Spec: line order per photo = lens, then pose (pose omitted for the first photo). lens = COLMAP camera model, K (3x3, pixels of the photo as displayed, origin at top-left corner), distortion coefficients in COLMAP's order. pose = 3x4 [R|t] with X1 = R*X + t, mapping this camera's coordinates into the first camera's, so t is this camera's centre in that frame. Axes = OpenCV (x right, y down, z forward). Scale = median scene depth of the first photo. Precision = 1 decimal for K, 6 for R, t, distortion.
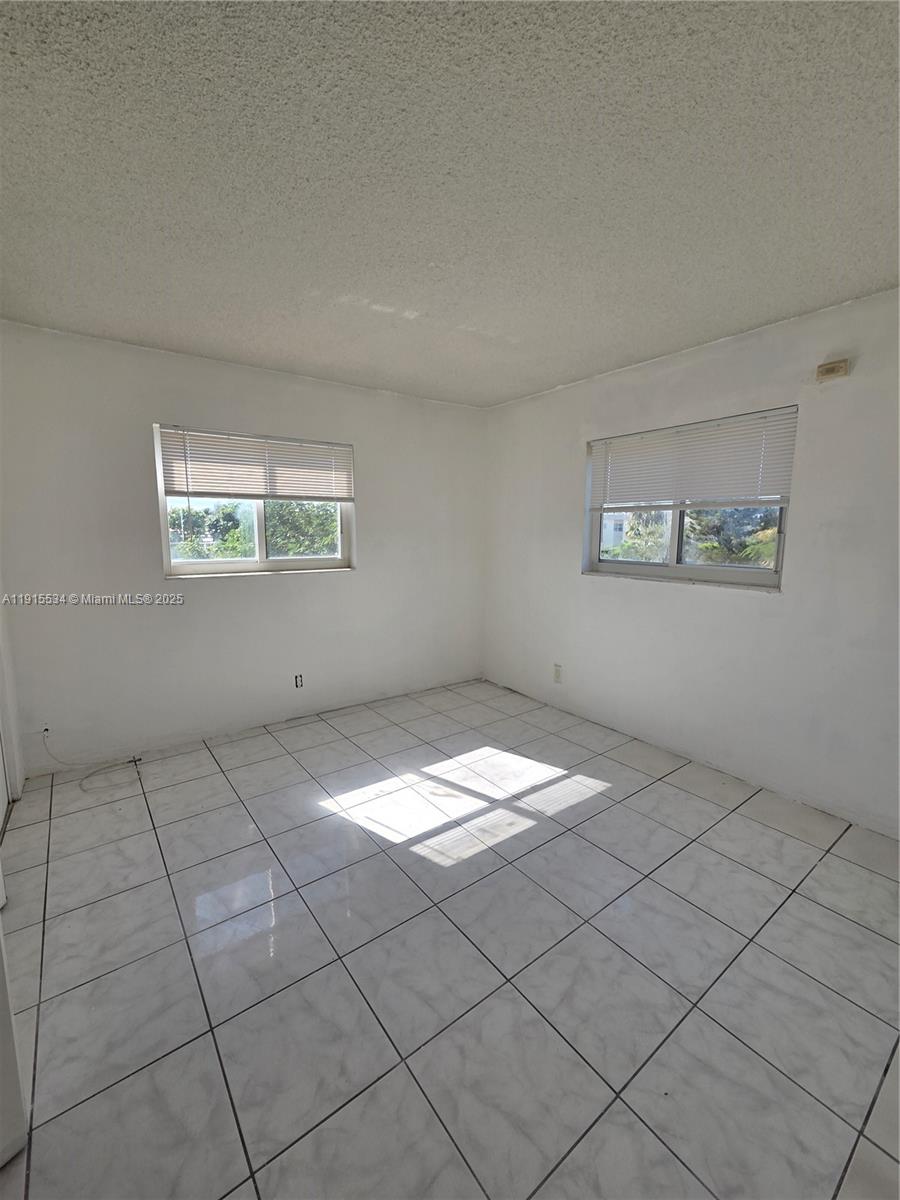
lens RADIAL K [[490.3, 0, 444.0], [0, 490.3, 603.3], [0, 0, 1]] dist [0.000098, 0.000212]
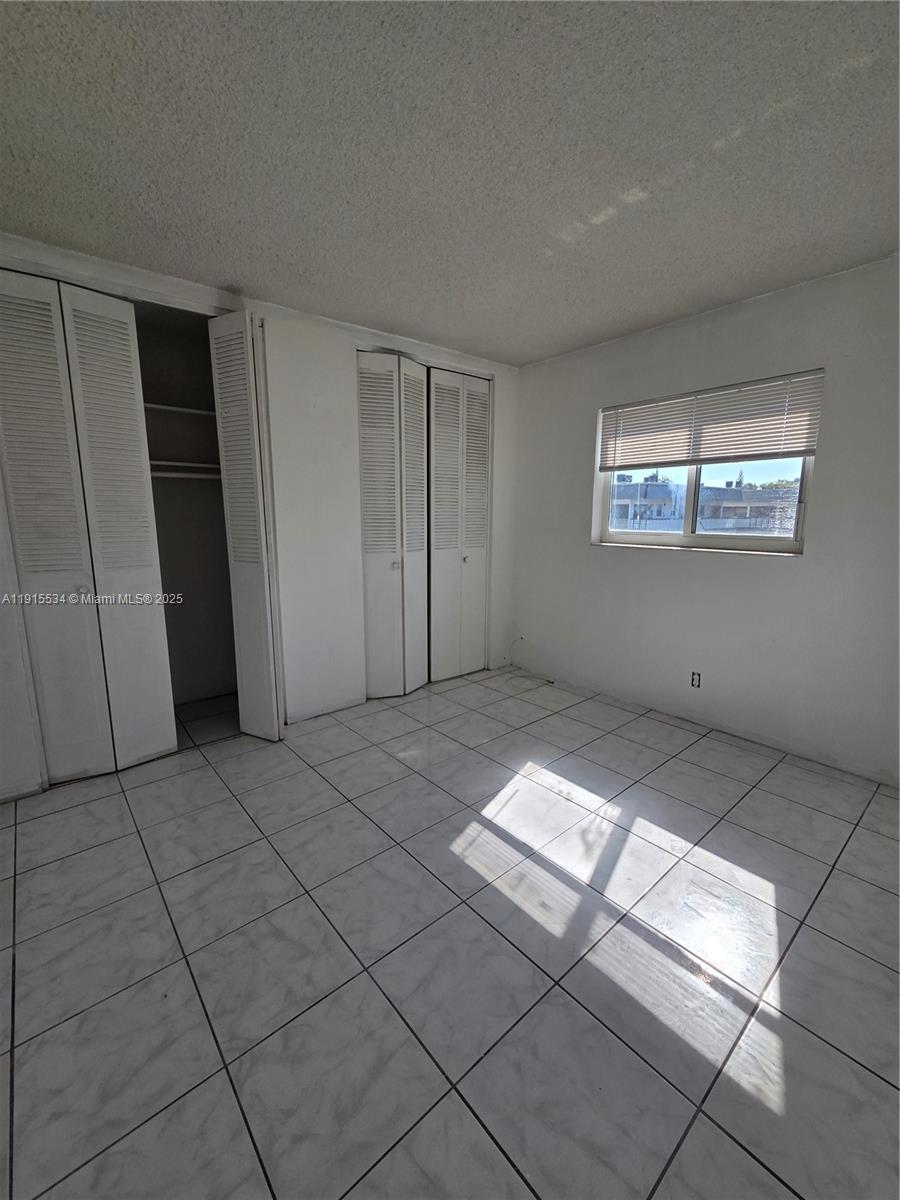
lens RADIAL K [[490.3, 0, 444.9], [0, 490.3, 602.8], [0, 0, 1]] dist [0.000098, 0.000212]
pose [[0.060053, 0.175562, -0.982635, 0.643947], [-0.150970, 0.974685, 0.164915, -0.059974], [0.986713, 0.138444, 0.085037, 0.638313]]
